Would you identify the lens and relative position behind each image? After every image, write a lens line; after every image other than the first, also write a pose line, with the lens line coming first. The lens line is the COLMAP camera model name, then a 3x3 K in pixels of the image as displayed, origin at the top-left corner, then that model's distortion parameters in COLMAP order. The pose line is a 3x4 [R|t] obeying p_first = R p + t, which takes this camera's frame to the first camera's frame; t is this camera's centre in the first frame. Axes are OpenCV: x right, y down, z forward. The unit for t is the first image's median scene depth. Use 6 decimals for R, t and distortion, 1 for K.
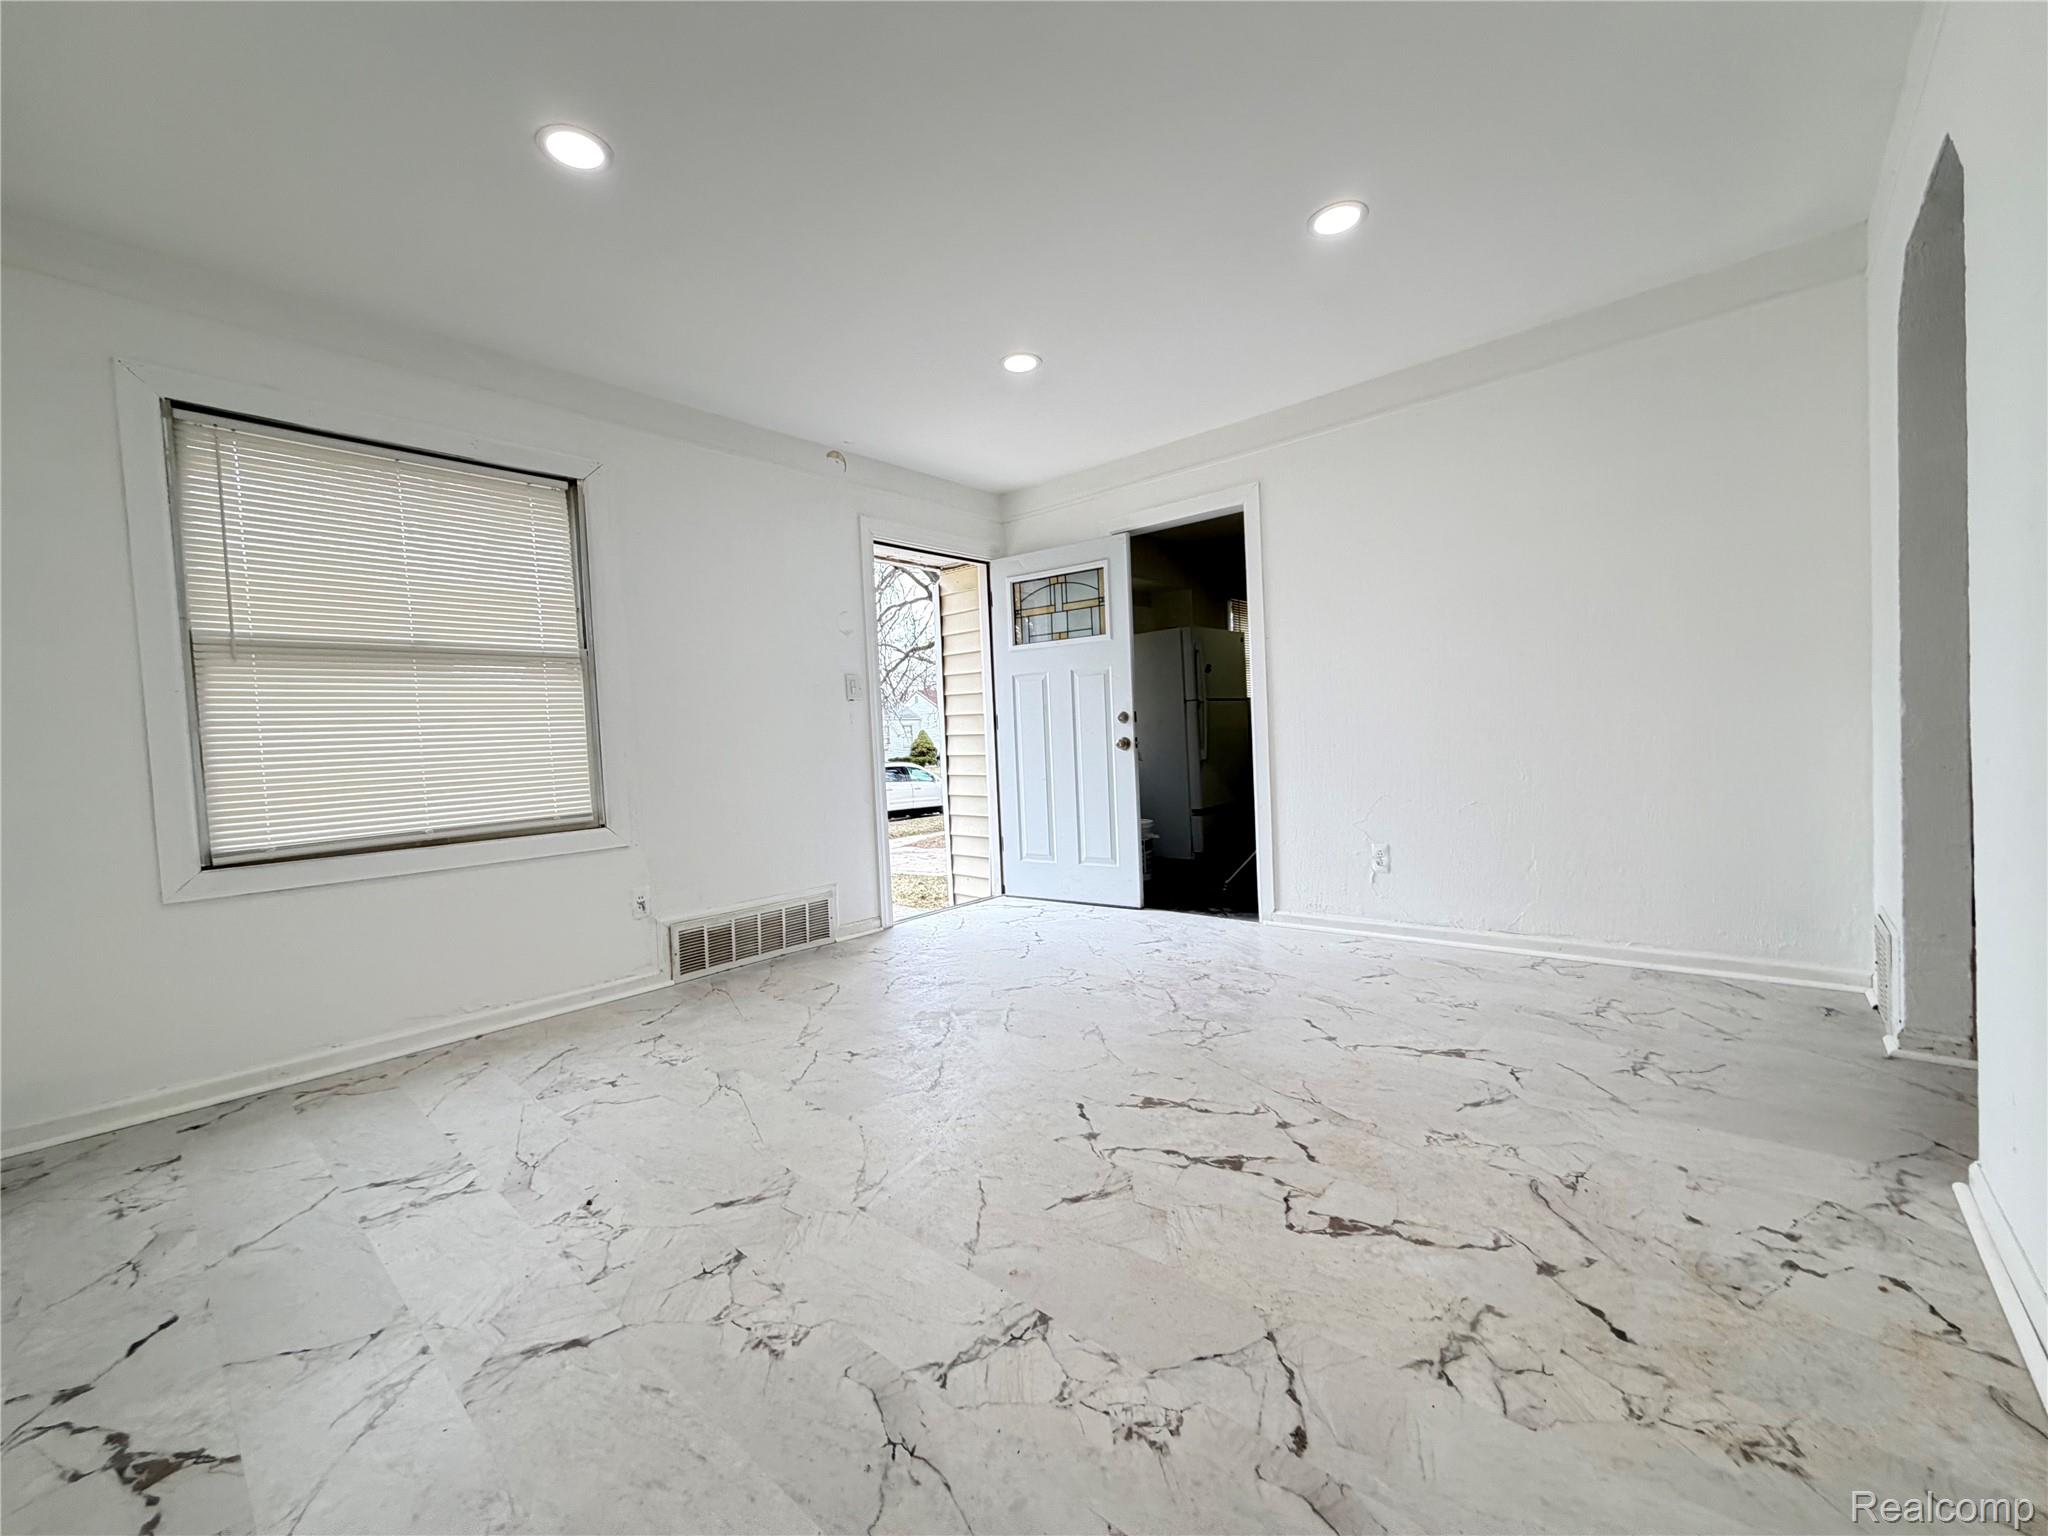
lens RADIAL K [[815.9, 0, 1023.7], [0, 815.9, 771.3], [0, 0, 1]] dist [-0.001030, 0.000796]
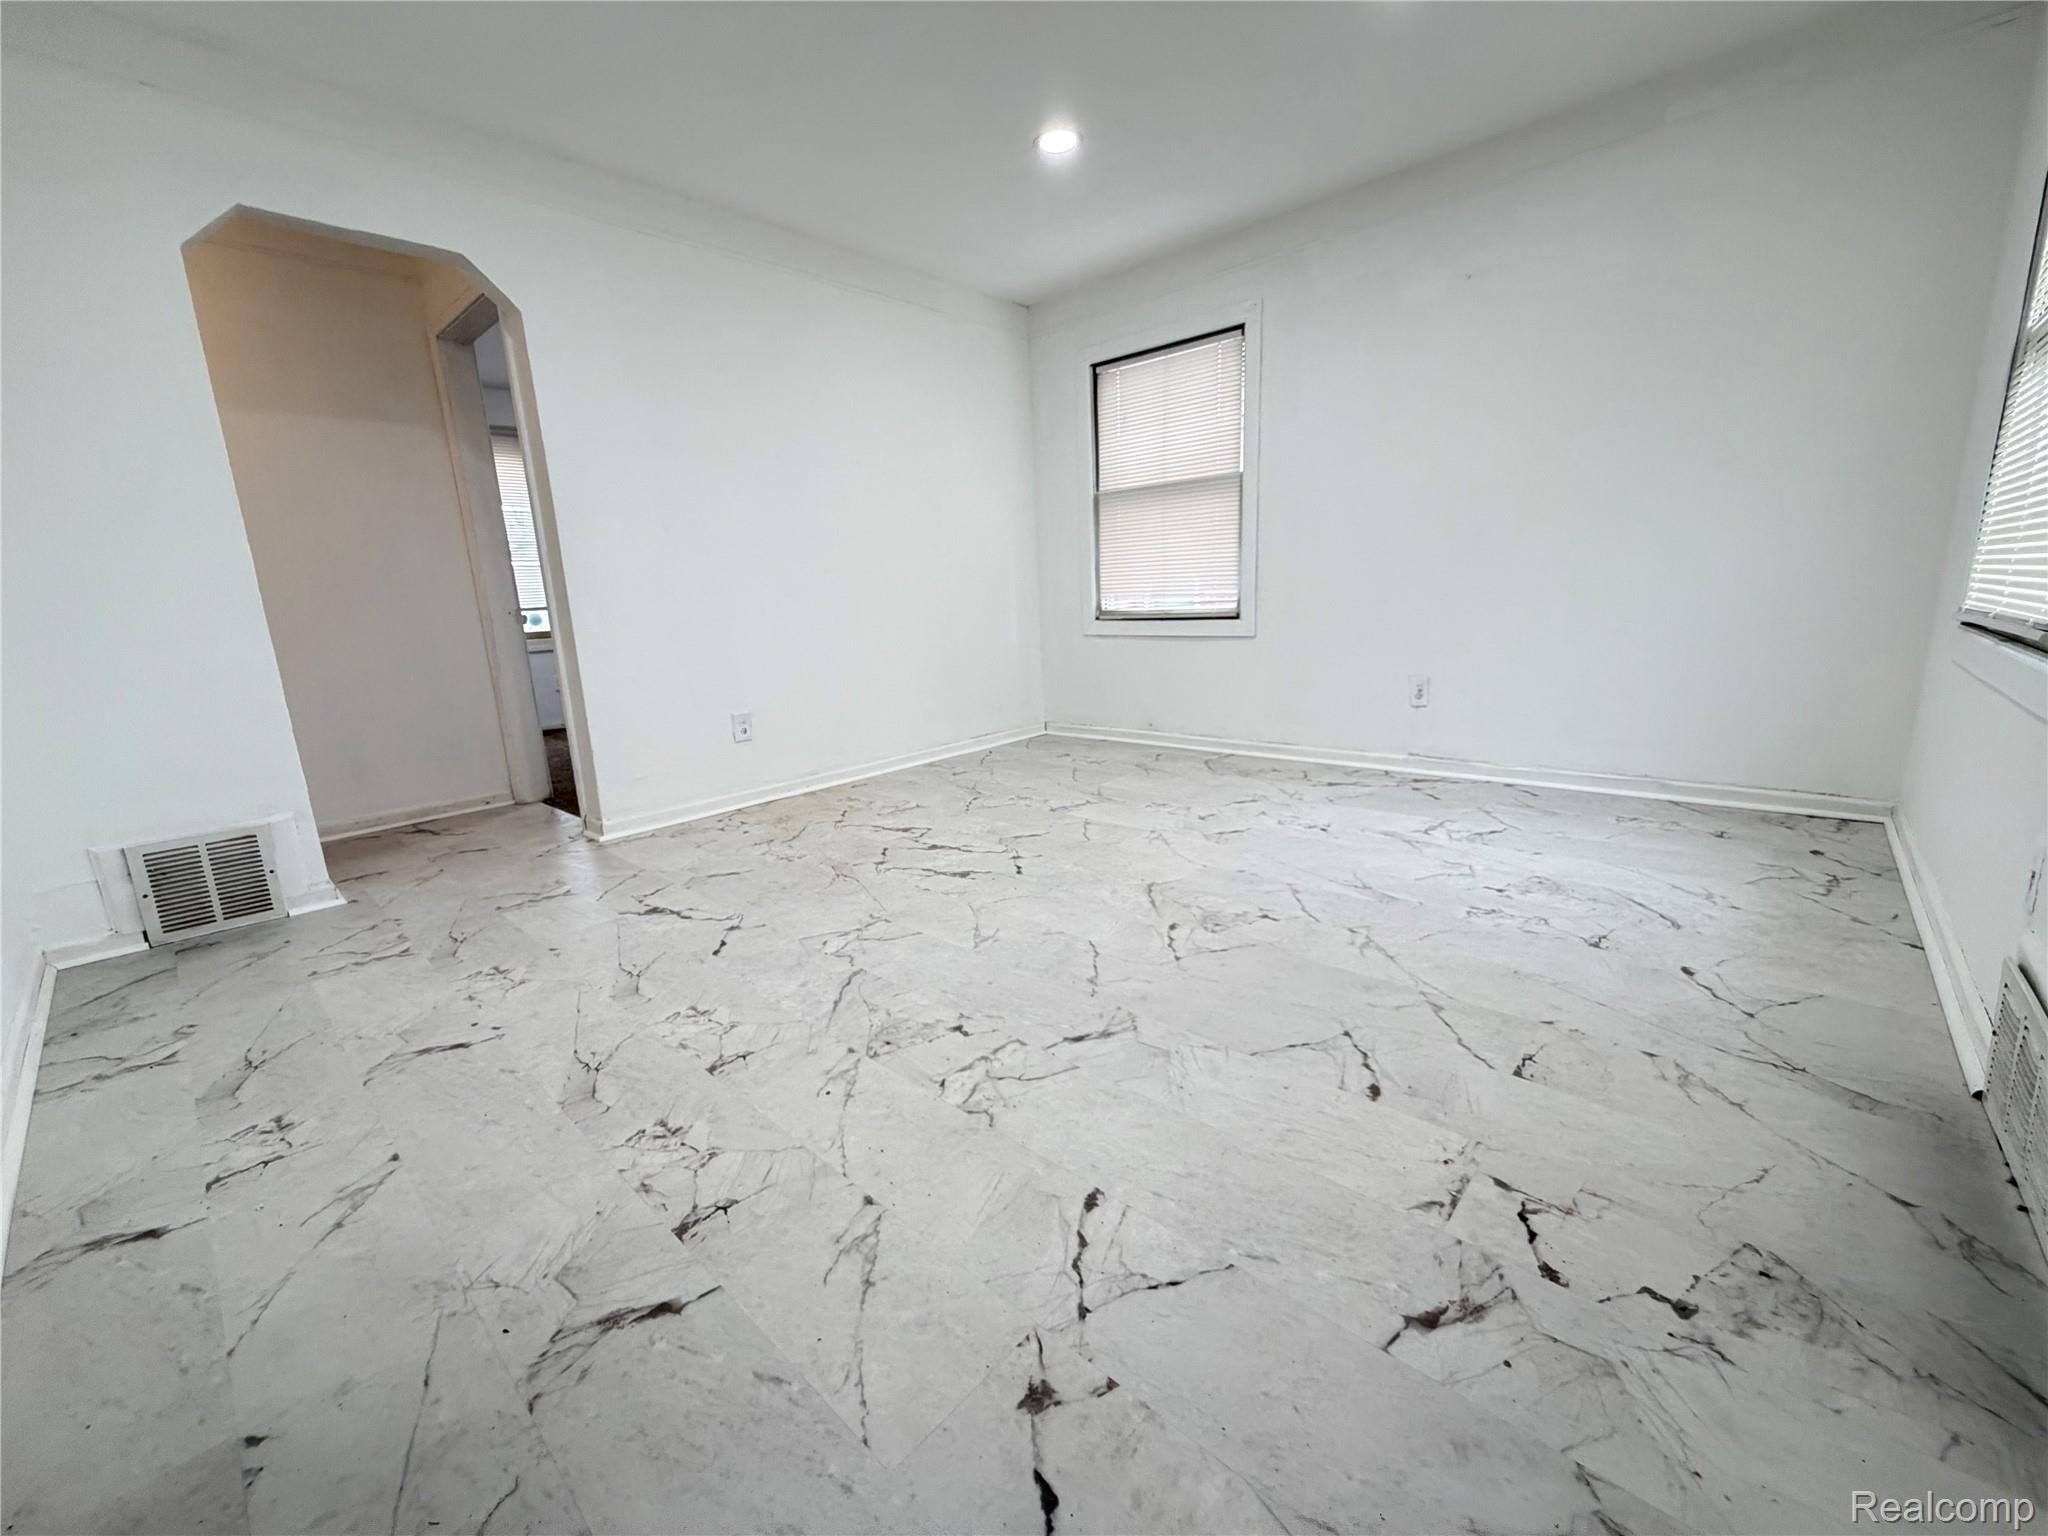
lens RADIAL K [[815.9, 0, 1019.3], [0, 815.9, 765.9], [0, 0, 1]] dist [-0.001030, 0.000796]
pose [[-0.995254, 0.084615, 0.048061, -0.003668], [0.093837, 0.965295, 0.243720, -0.044542], [-0.025770, 0.247073, -0.968654, 1.937492]]
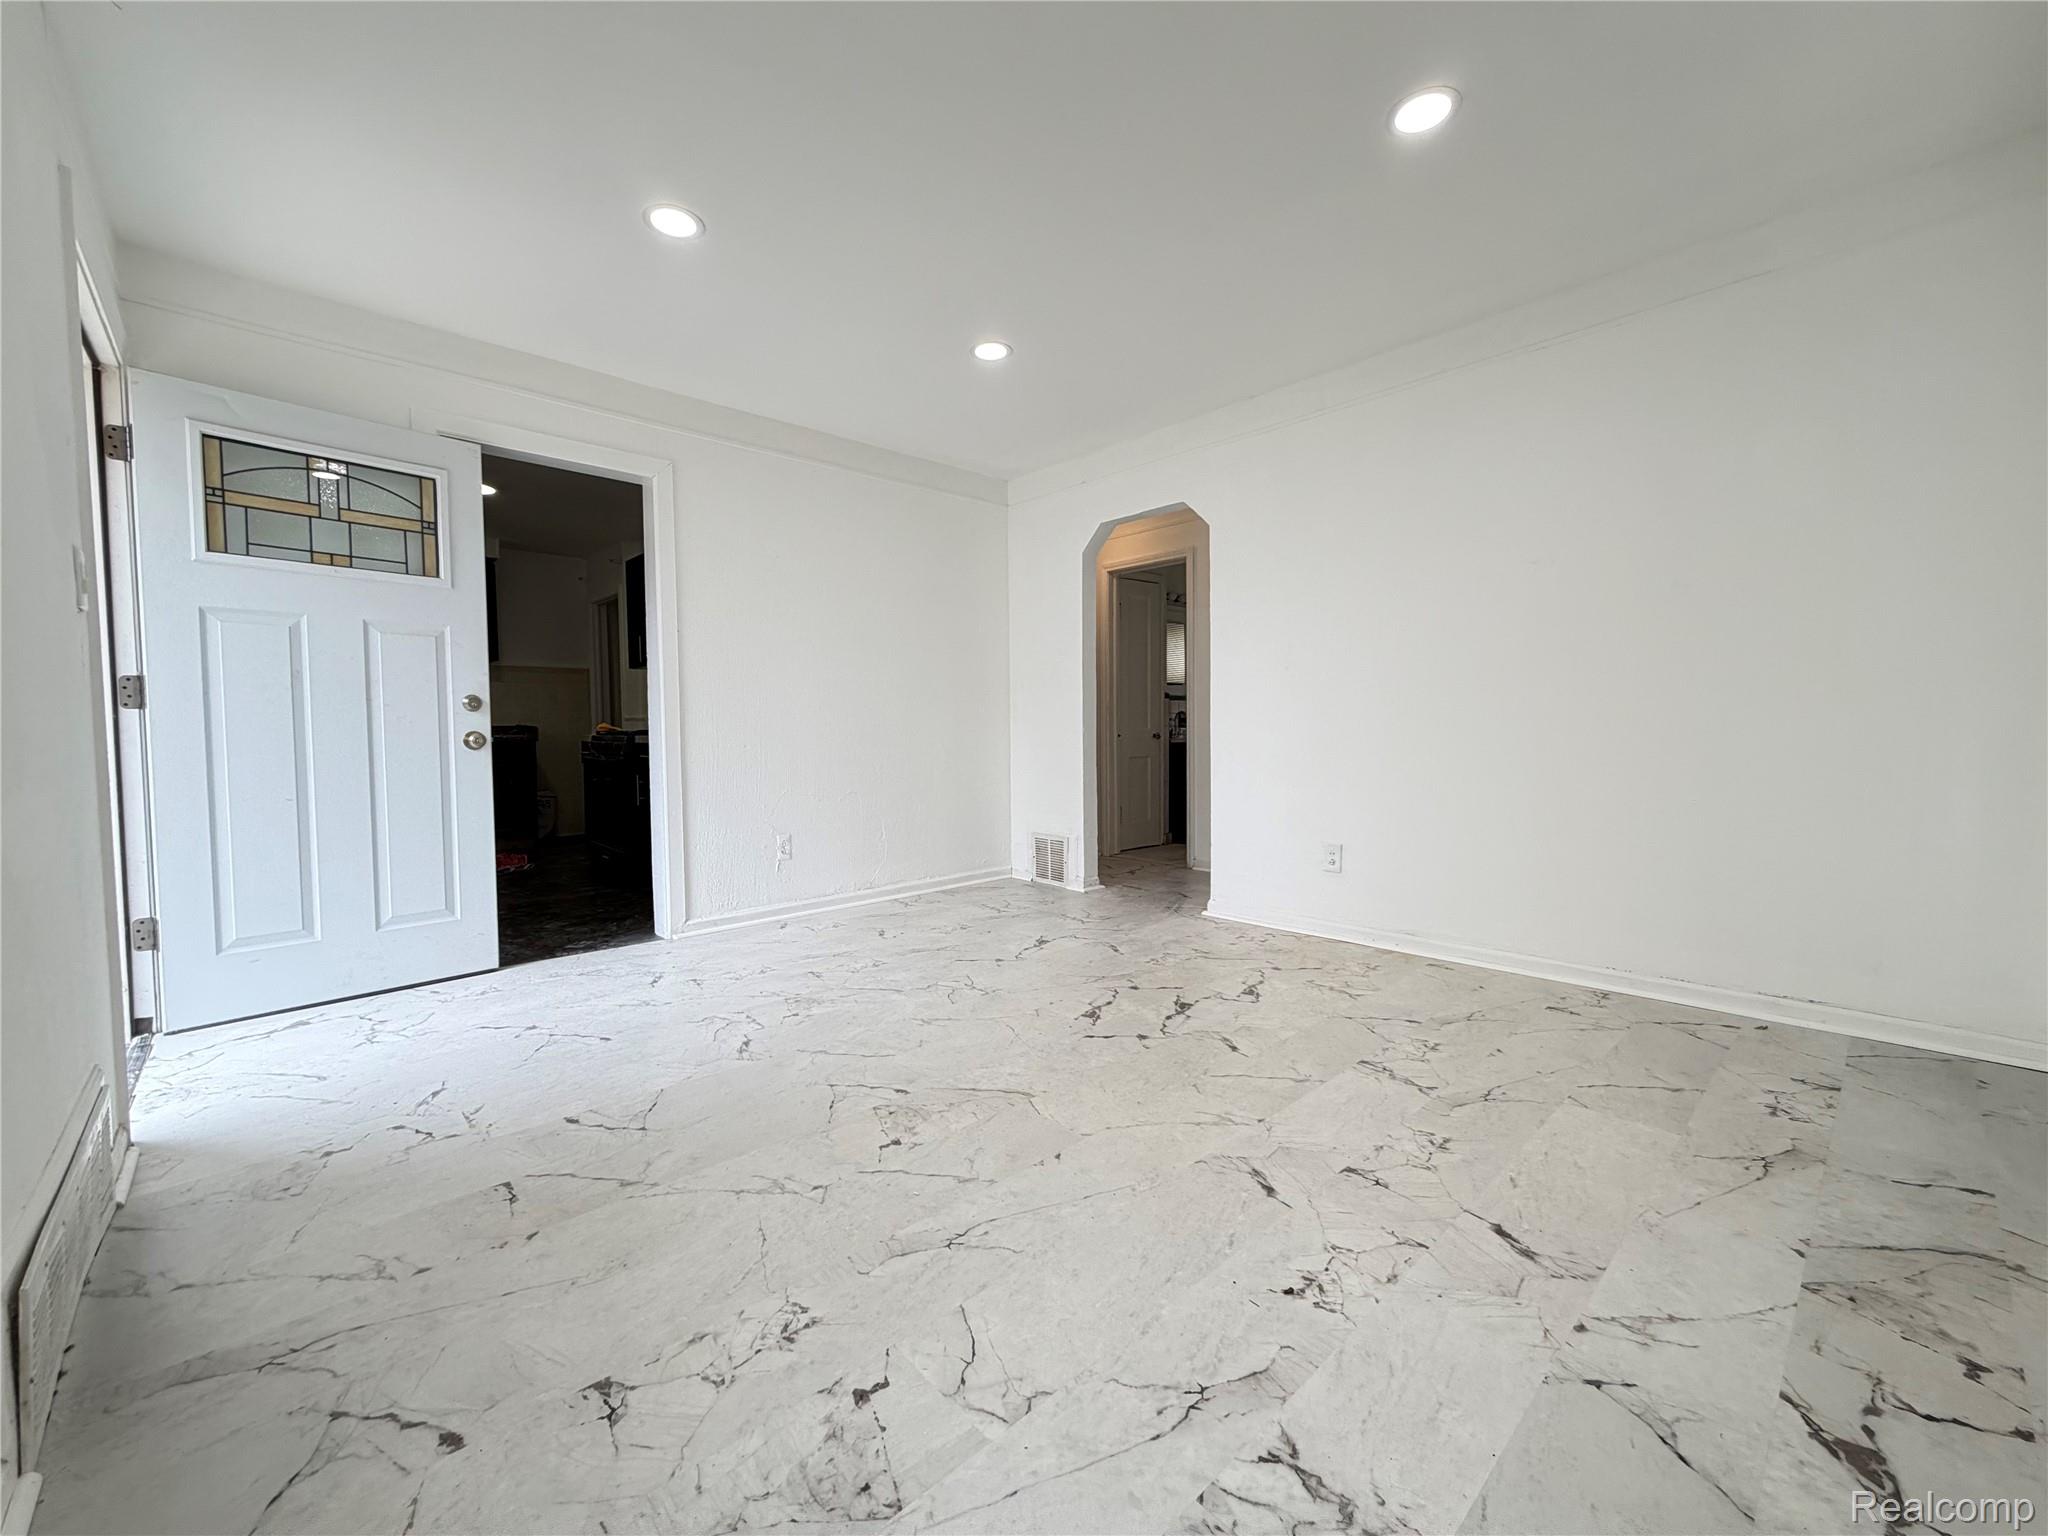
lens RADIAL K [[815.9, 0, 1019.7], [0, 815.9, 765.4], [0, 0, 1]] dist [-0.001030, 0.000796]
pose [[0.106455, 0.001080, 0.994317, -0.985224], [0.042932, 0.999062, -0.005681, 0.022553], [-0.993390, 0.043293, 0.106309, 0.857684]]
